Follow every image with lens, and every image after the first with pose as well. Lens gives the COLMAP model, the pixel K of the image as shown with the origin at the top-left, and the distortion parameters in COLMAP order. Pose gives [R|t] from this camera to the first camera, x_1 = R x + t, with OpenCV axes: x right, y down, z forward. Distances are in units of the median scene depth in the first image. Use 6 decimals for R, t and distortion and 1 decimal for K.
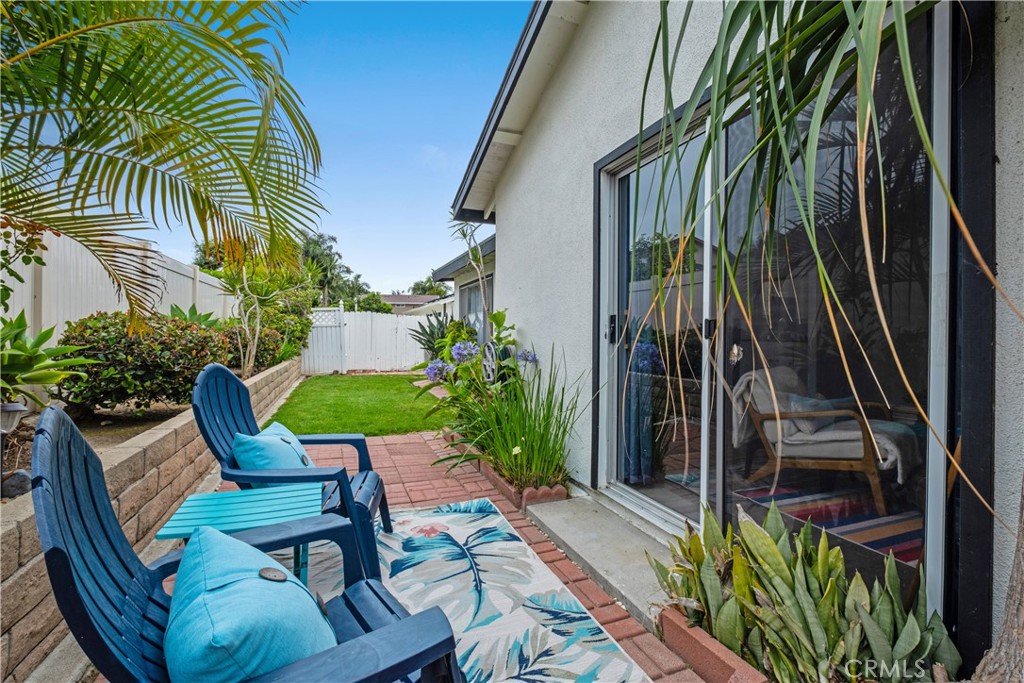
lens RADIAL K [[453.4, 0, 510.4], [0, 453.4, 335.3], [0, 0, 1]] dist [0.000634, -0.000264]
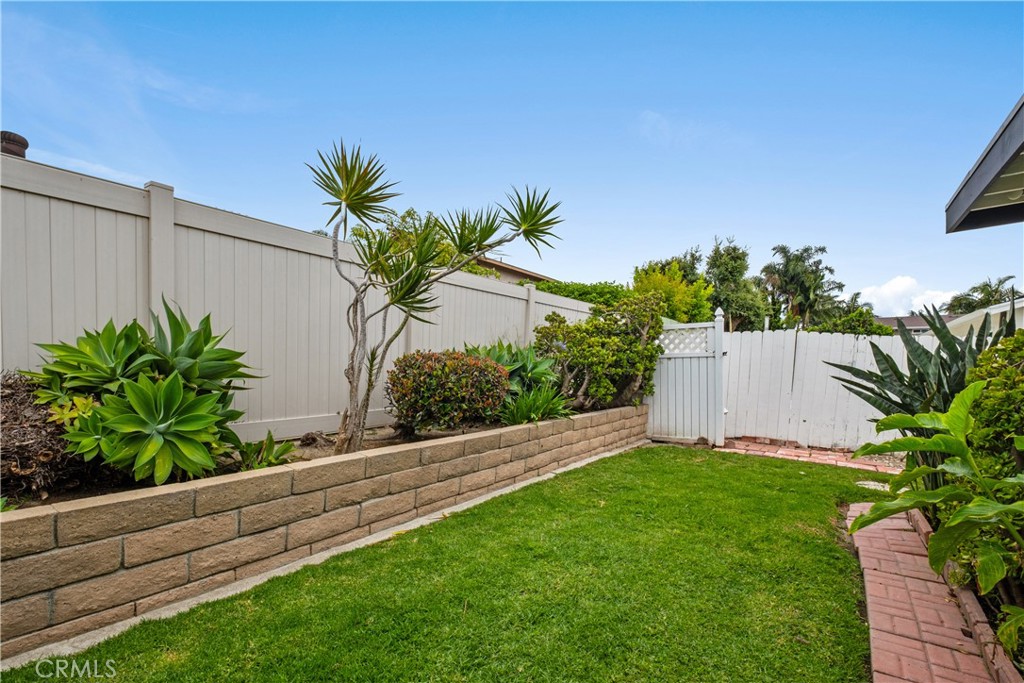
lens RADIAL K [[470.3, 0, 512.7], [0, 470.3, 393.5], [0, 0, 1]] dist [0.001940, -0.000008]
pose [[0.571872, 0.071190, -0.817248, -0.061434], [-0.029329, 0.997365, 0.066357, -0.007674], [0.819818, -0.013978, 0.572453, 0.557774]]
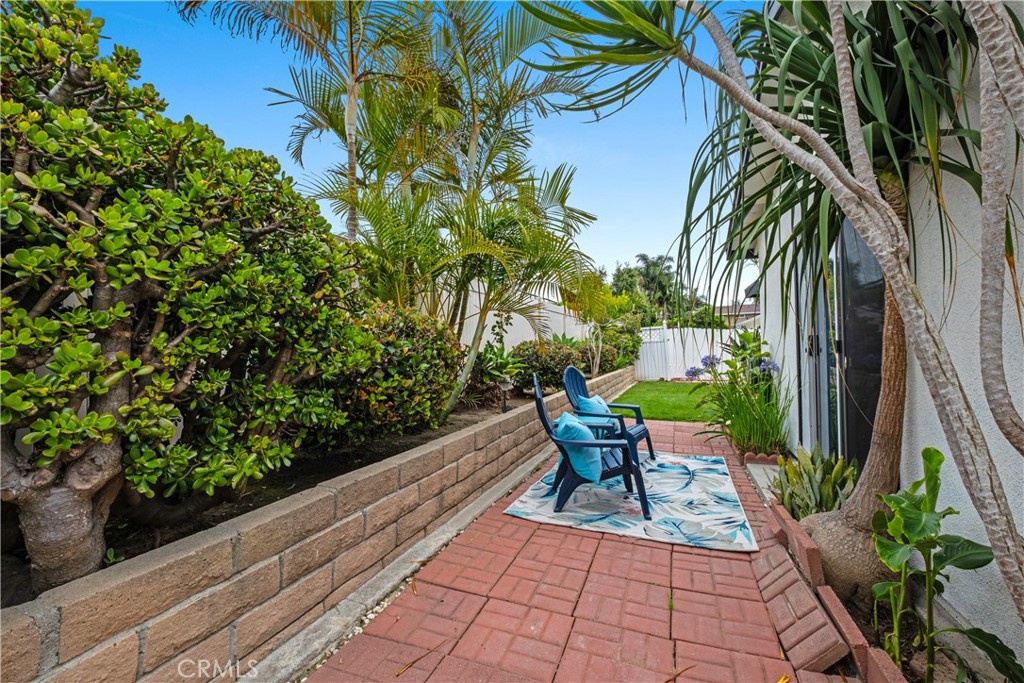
lens RADIAL K [[435.9, 0, 512.0], [0, 435.9, 341.5], [0, 0, 1]] dist [0.000020, -0.000042]
pose [[0.743460, -0.028056, -0.668192, 0.115951], [0.019386, 0.999604, -0.020401, -0.004261], [0.668499, 0.002214, 0.743710, -0.161008]]
